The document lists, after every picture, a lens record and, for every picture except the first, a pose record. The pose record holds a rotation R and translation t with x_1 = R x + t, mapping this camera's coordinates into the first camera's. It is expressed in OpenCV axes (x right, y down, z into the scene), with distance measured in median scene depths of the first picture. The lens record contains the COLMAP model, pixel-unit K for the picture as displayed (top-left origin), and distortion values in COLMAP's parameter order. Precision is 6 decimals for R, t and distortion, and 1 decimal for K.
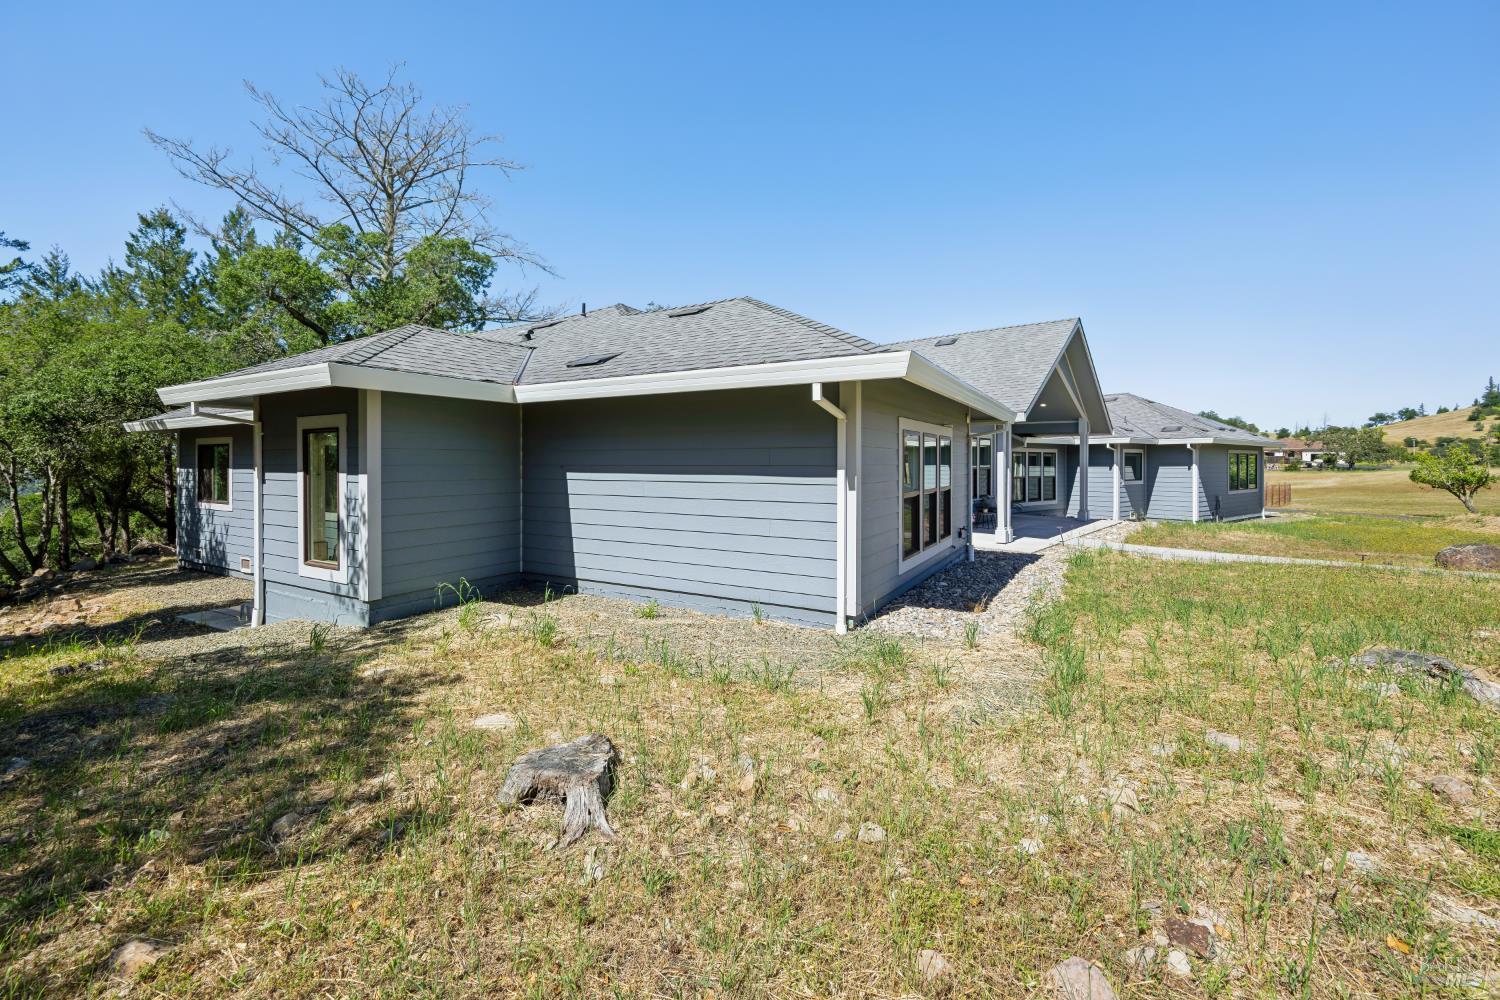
lens RADIAL K [[596.3, 0, 750.0], [0, 596.3, 485.6], [0, 0, 1]] dist [0.000616, 0.000338]
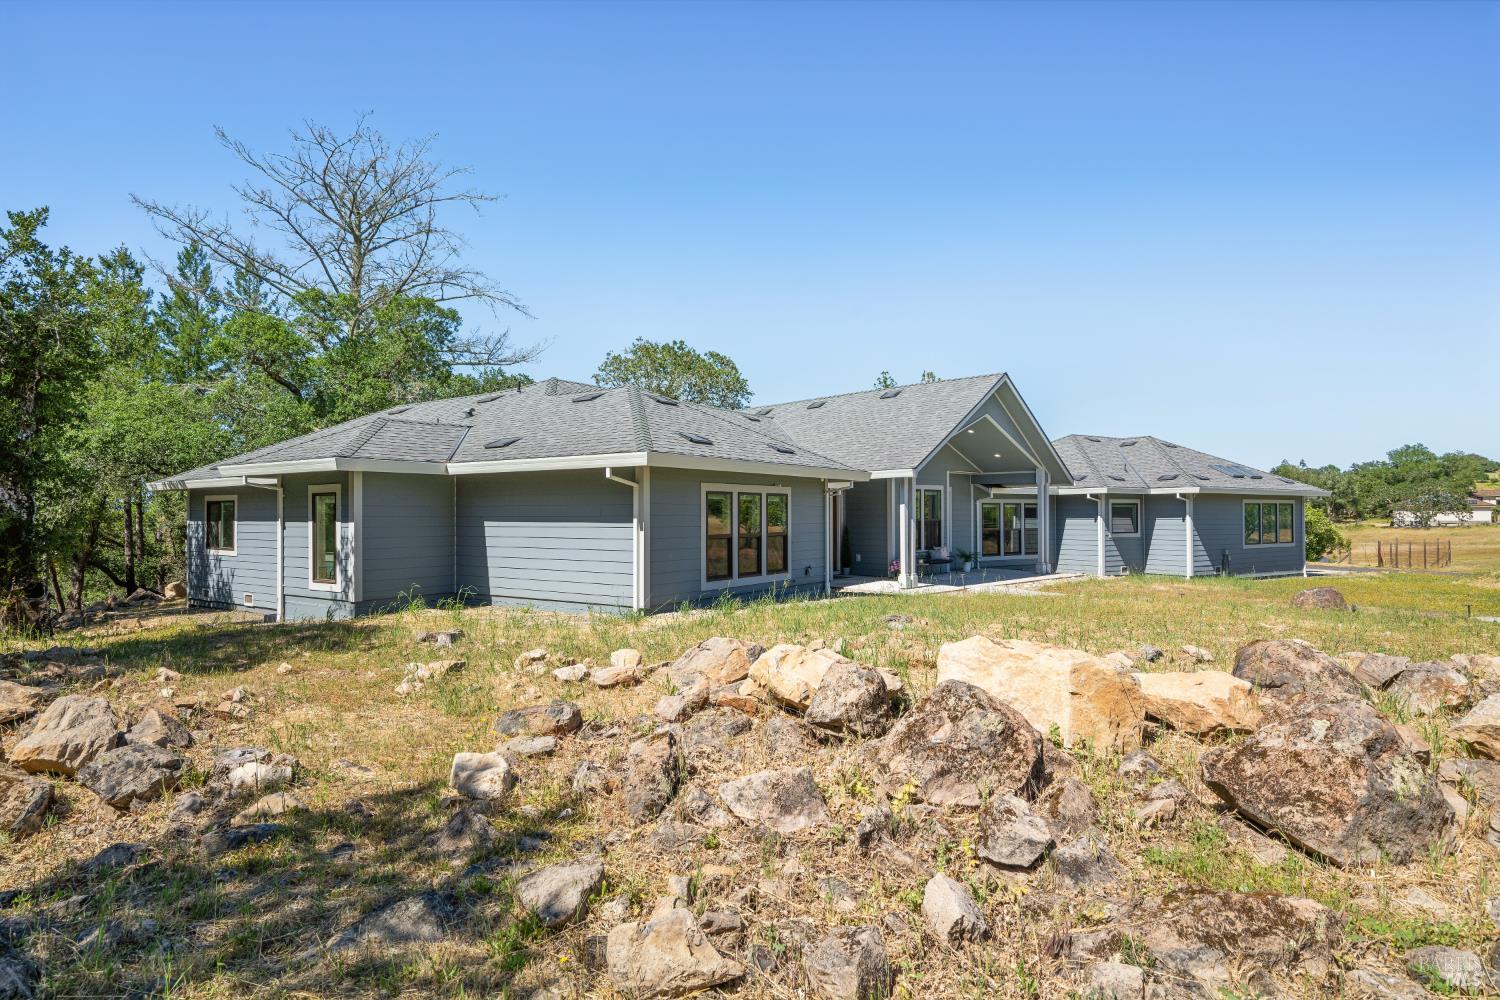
lens RADIAL K [[801.9, 0, 751.8], [0, 801.9, 542.6], [0, 0, 1]] dist [-0.004253, 0.023388]
pose [[0.996838, -0.000524, -0.079465, 0.208992], [0.000059, 0.999983, -0.005862, 0.017152], [0.079467, 0.005839, 0.996820, -0.374211]]
